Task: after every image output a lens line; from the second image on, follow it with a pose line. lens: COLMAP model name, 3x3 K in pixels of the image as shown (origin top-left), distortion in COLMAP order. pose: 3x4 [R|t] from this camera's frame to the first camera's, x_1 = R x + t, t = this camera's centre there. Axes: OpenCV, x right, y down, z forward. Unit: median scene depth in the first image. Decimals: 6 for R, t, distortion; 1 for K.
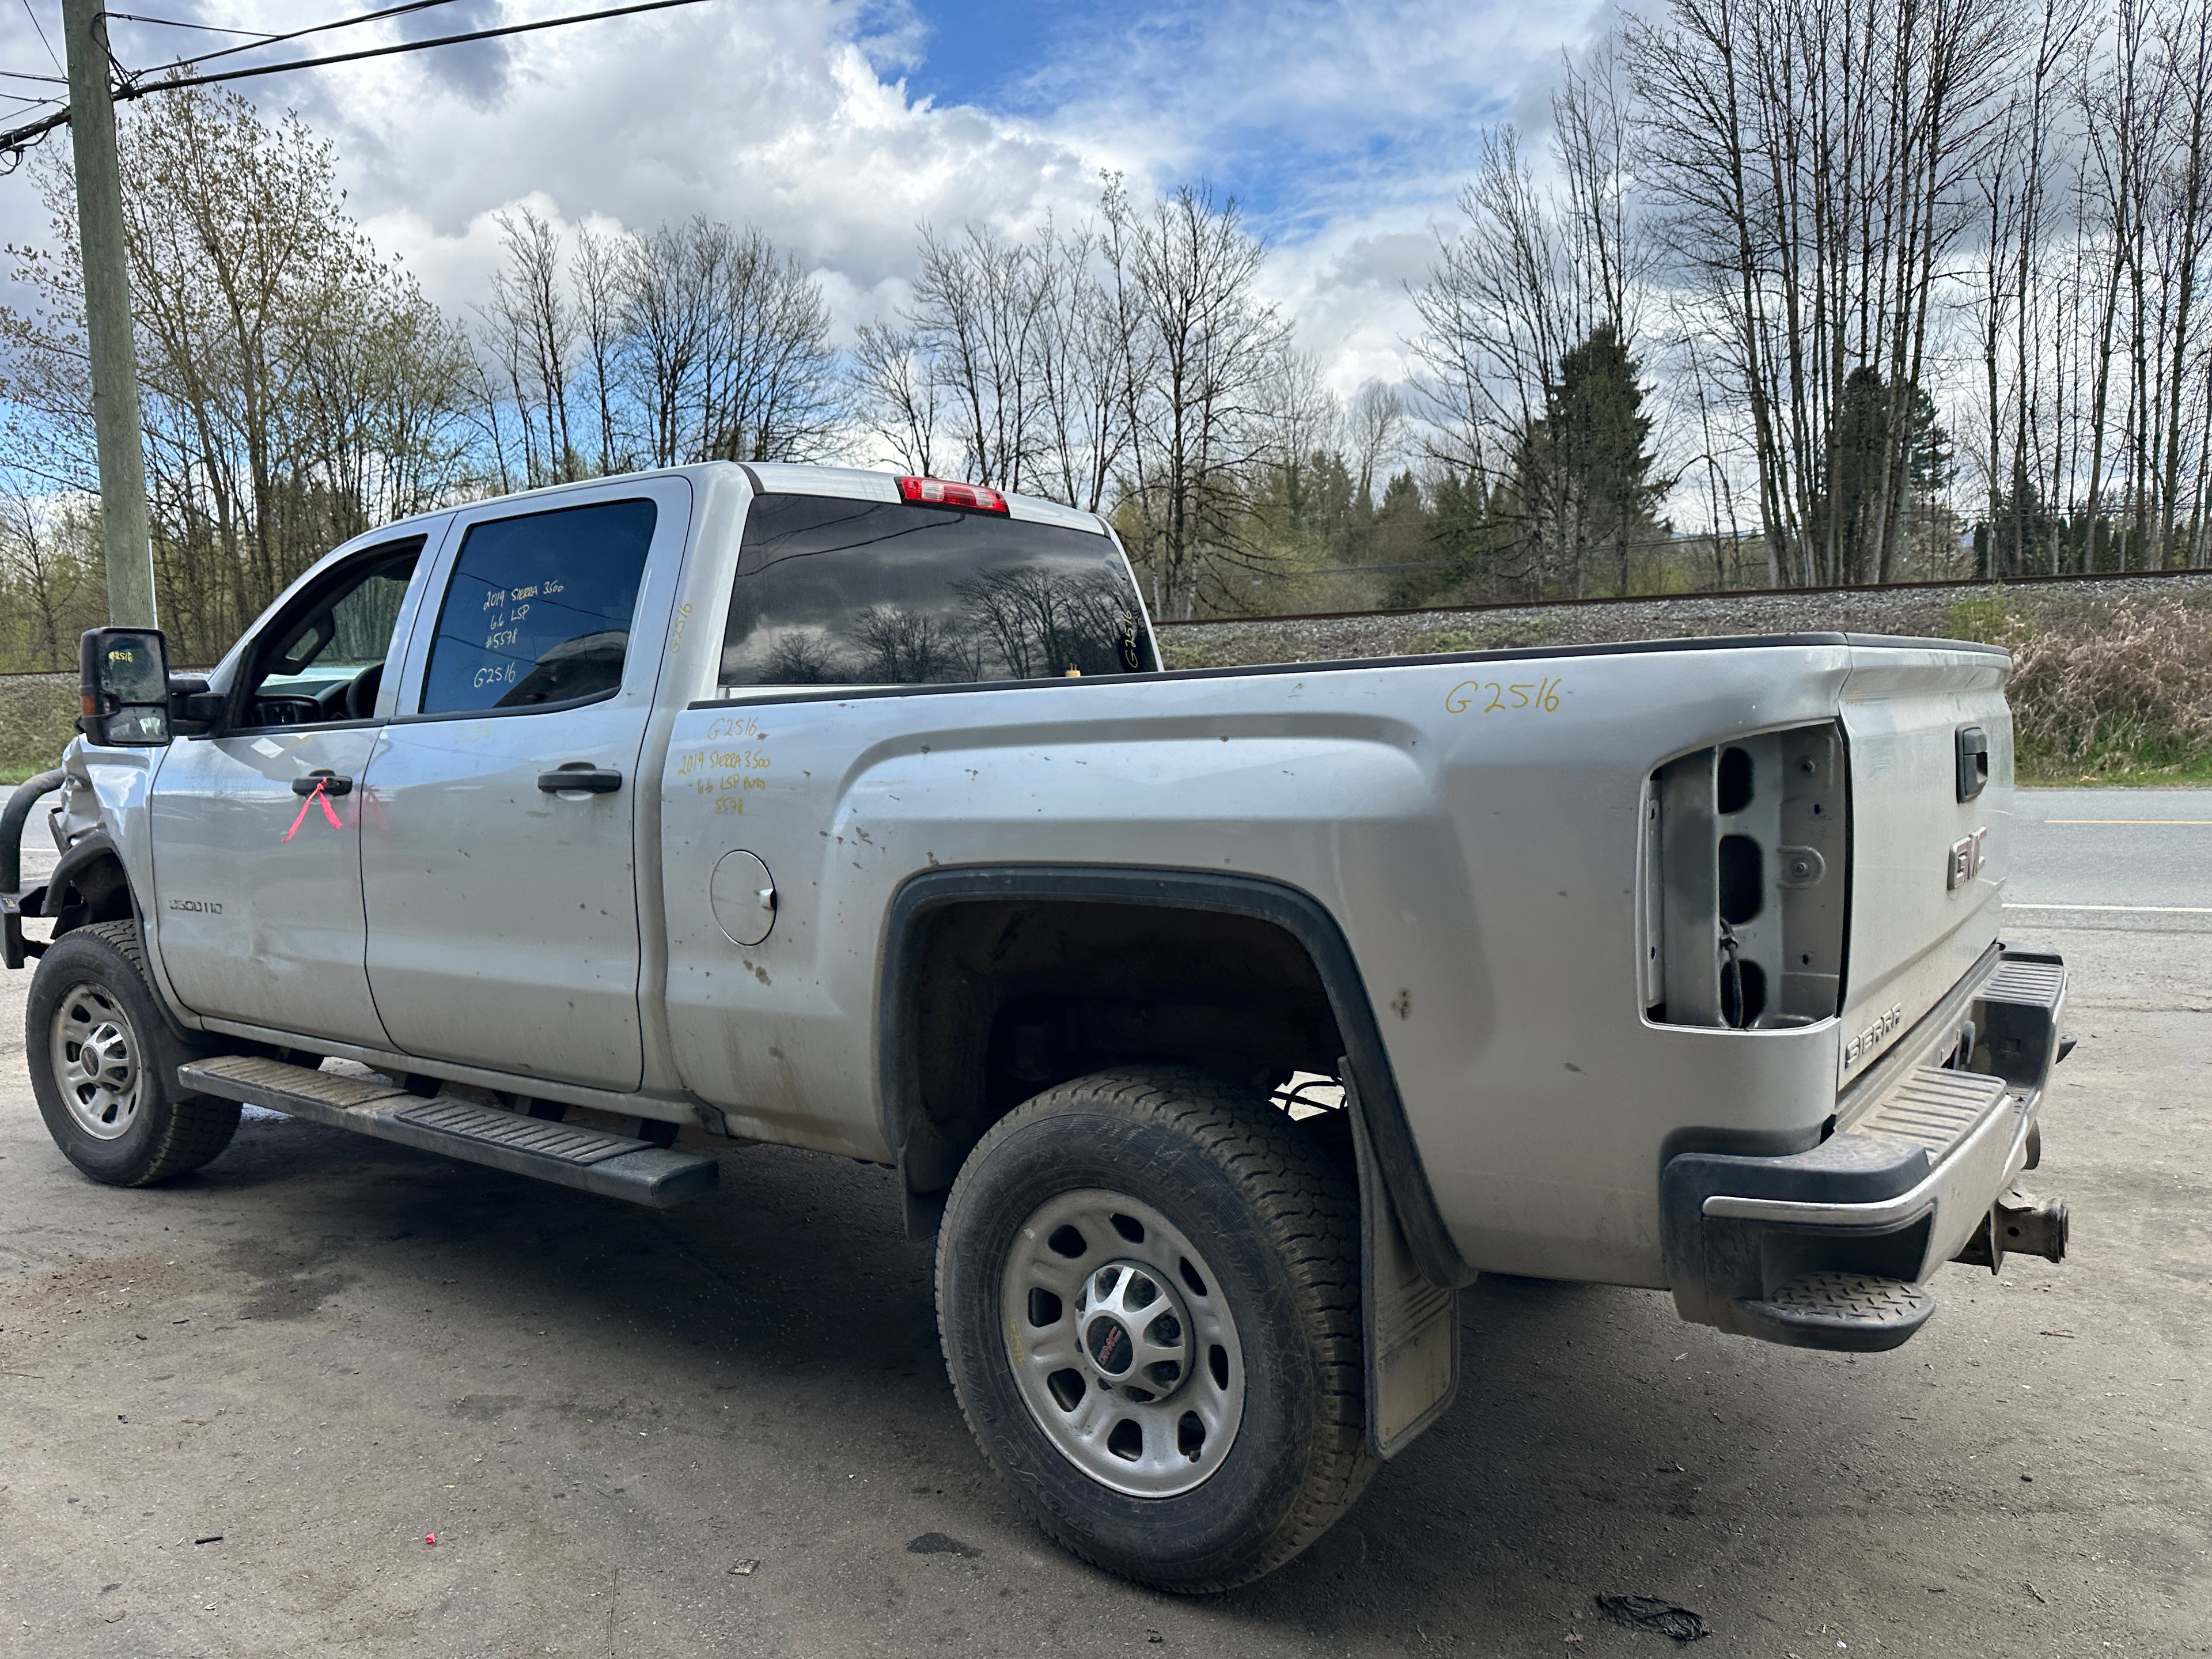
lens RADIAL K [[1546.9, 0, 1115.7], [0, 1546.9, 820.2], [0, 0, 1]] dist [0.072536, -0.102770]
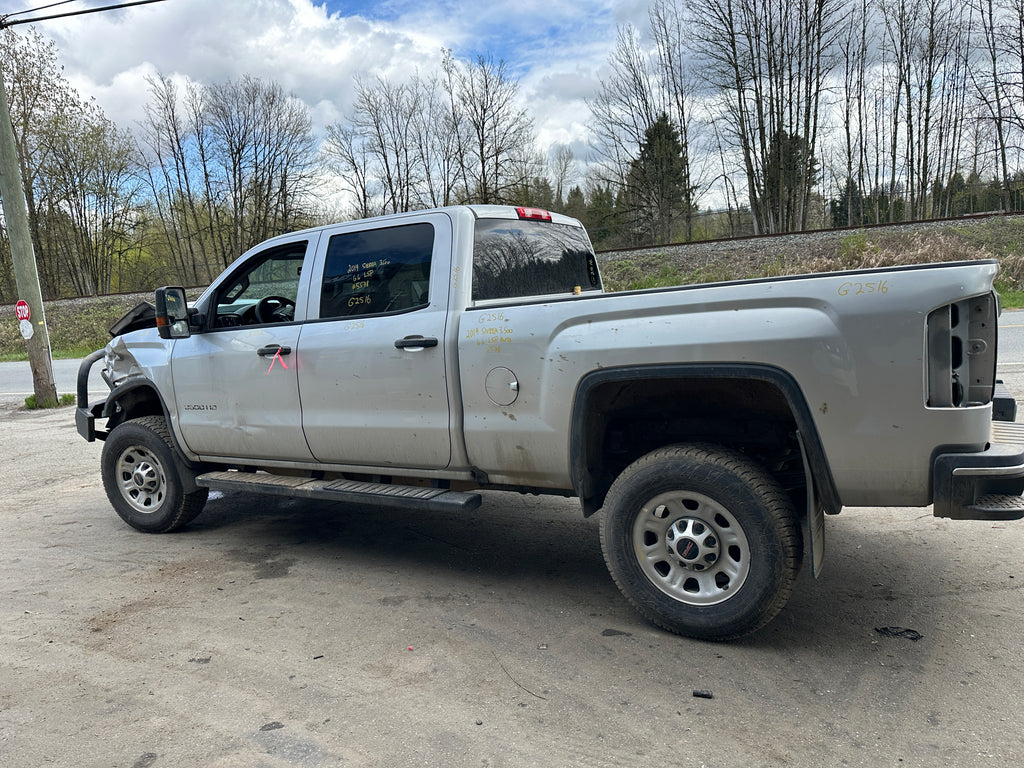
lens RADIAL K [[719.9, 0, 503.7], [0, 719.9, 389.0], [0, 0, 1]] dist [0.034829, -0.044586]
pose [[0.995579, -0.057057, 0.074615, -0.024425], [0.053266, 0.997234, 0.051844, -0.000346], [-0.077367, -0.047640, 0.995864, -0.009766]]
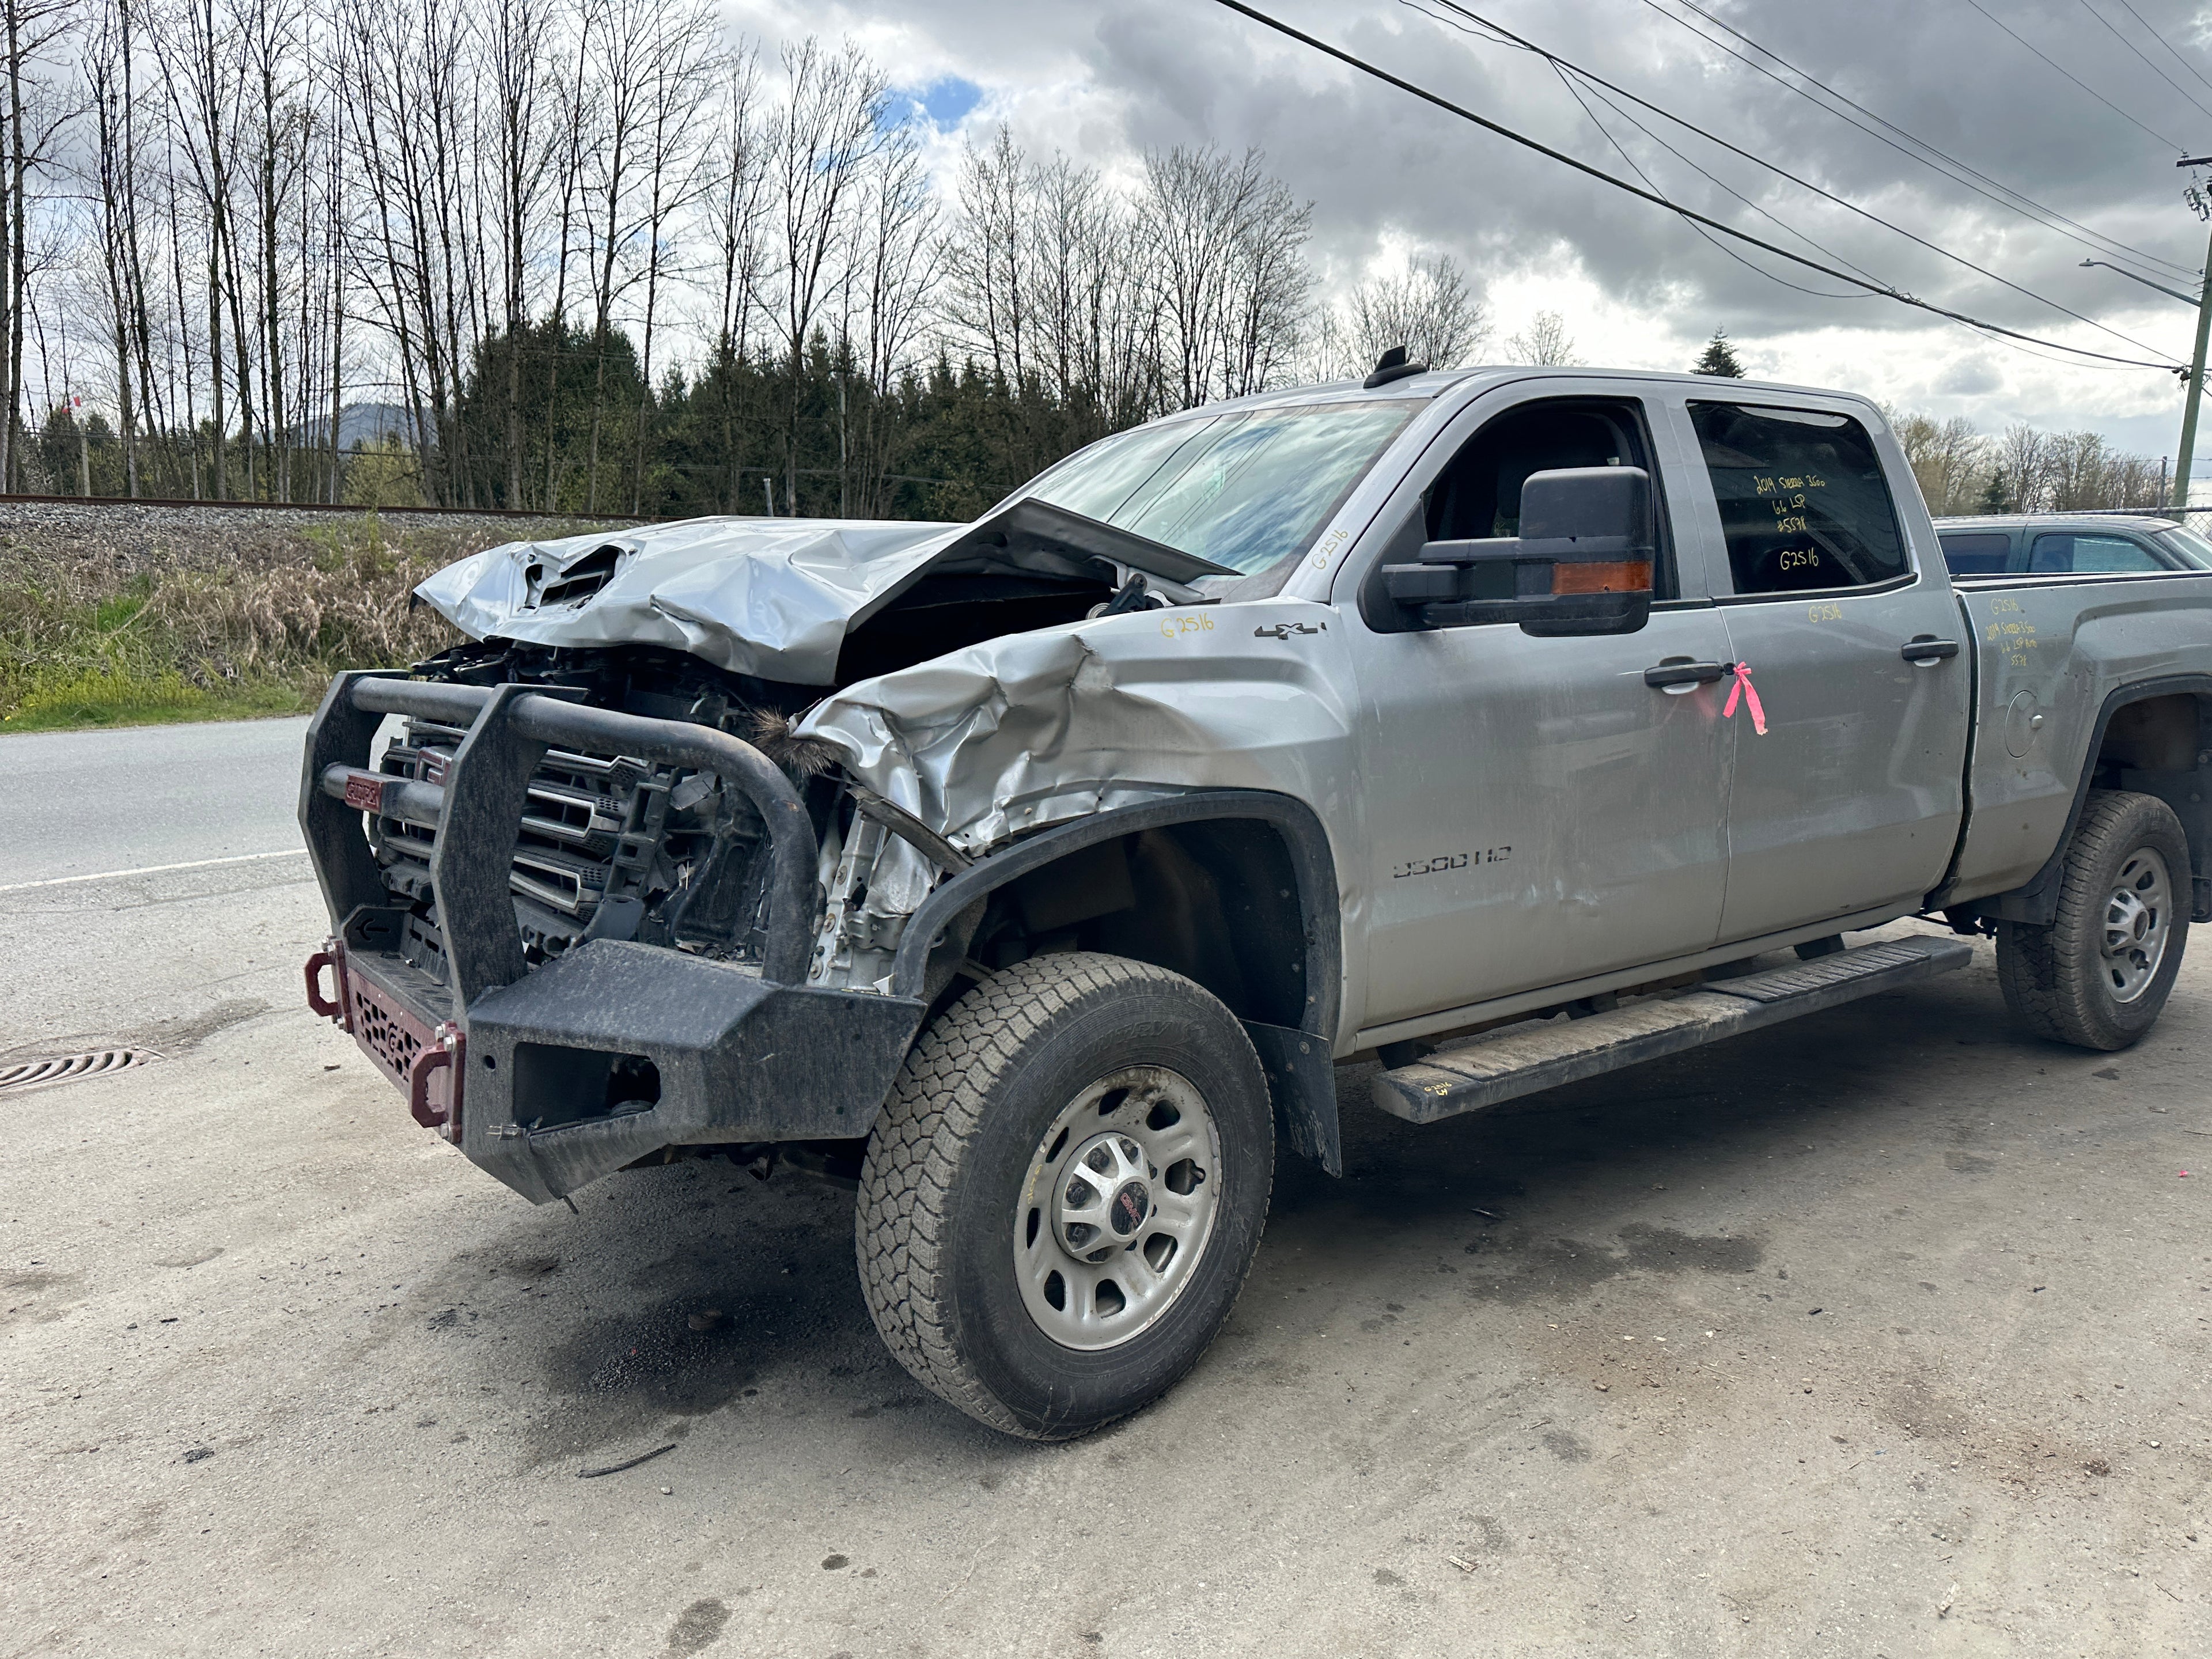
lens RADIAL K [[1546.9, 0, 1115.7], [0, 1546.9, 820.2], [0, 0, 1]] dist [0.072536, -0.102770]
pose [[0.322786, -0.114902, 0.939472, -0.142510], [0.073628, 0.992644, 0.096108, -0.004733], [-0.943604, 0.038149, 0.328872, 0.099732]]
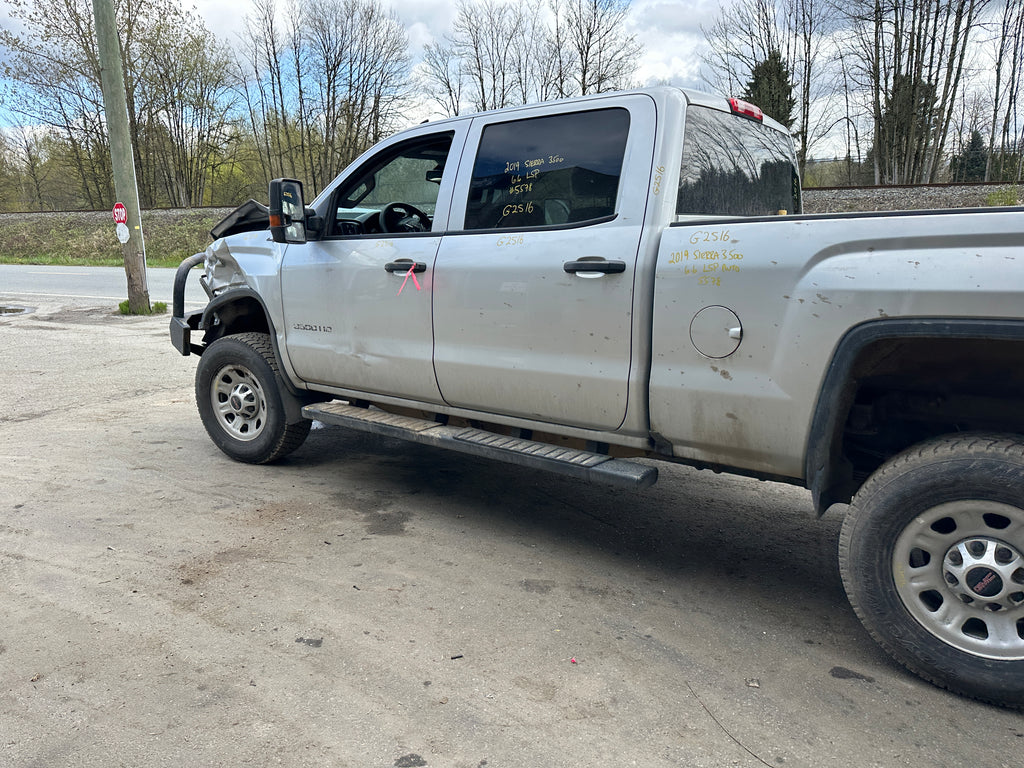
lens RADIAL K [[722.8, 0, 503.1], [0, 722.8, 385.7], [0, 0, 1]] dist [0.023303, -0.024098]
pose [[0.999437, 0.024322, -0.023112, -0.035573], [-0.021172, 0.991556, 0.127938, 0.000679], [0.026028, -0.127377, 0.991513, 0.010676]]
